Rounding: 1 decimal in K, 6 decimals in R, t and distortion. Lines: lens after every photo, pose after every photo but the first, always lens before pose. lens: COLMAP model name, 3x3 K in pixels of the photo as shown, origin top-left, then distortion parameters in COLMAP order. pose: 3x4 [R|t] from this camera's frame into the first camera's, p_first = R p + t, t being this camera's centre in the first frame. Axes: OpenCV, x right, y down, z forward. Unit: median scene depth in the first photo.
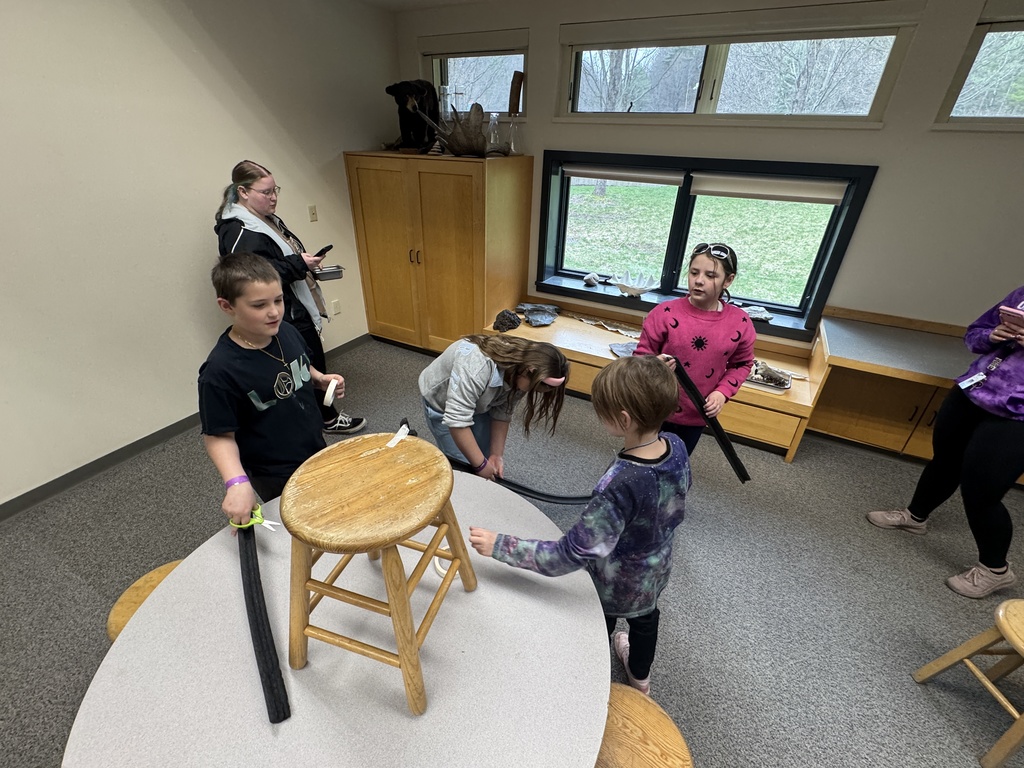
lens RADIAL K [[449.2, 0, 509.0], [0, 449.2, 404.1], [0, 0, 1]] dist [-0.012357, 0.000540]
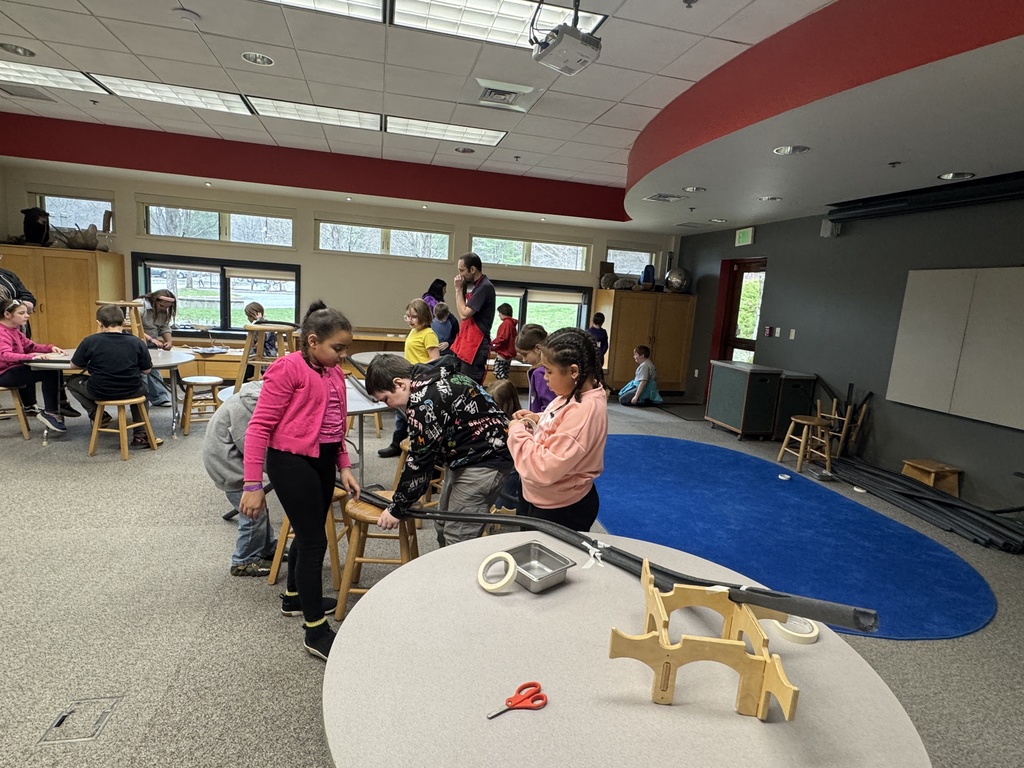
lens RADIAL K [[547.2, 0, 506.4], [0, 547.2, 385.9], [0, 0, 1]] dist [-0.000318, 0.001346]
pose [[0.751203, -0.084307, 0.654665, -0.275791], [0.290595, 0.932762, -0.213328, 0.831357], [-0.592662, 0.350495, 0.725193, -1.277674]]
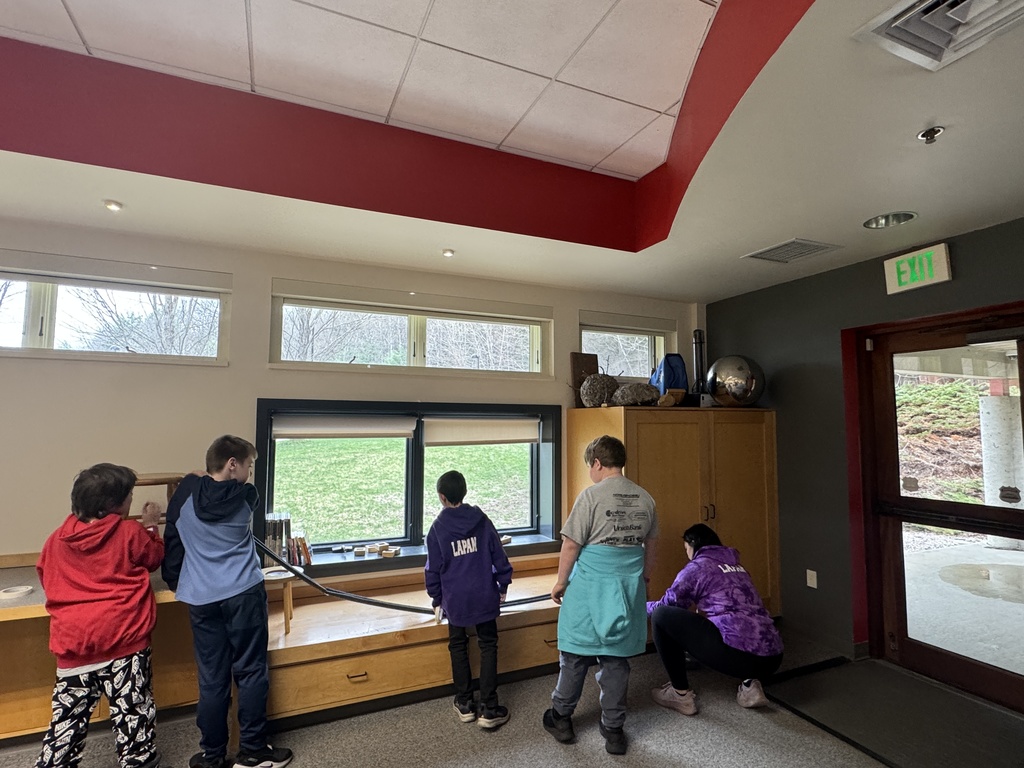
lens RADIAL K [[547.2, 0, 505.9], [0, 547.2, 382.0], [0, 0, 1]] dist [-0.000318, 0.001346]
pose [[0.622402, 0.039417, 0.781705, 0.760520], [0.403552, 0.839587, -0.363648, 0.298141], [-0.670643, 0.541794, 0.506653, -0.343804]]
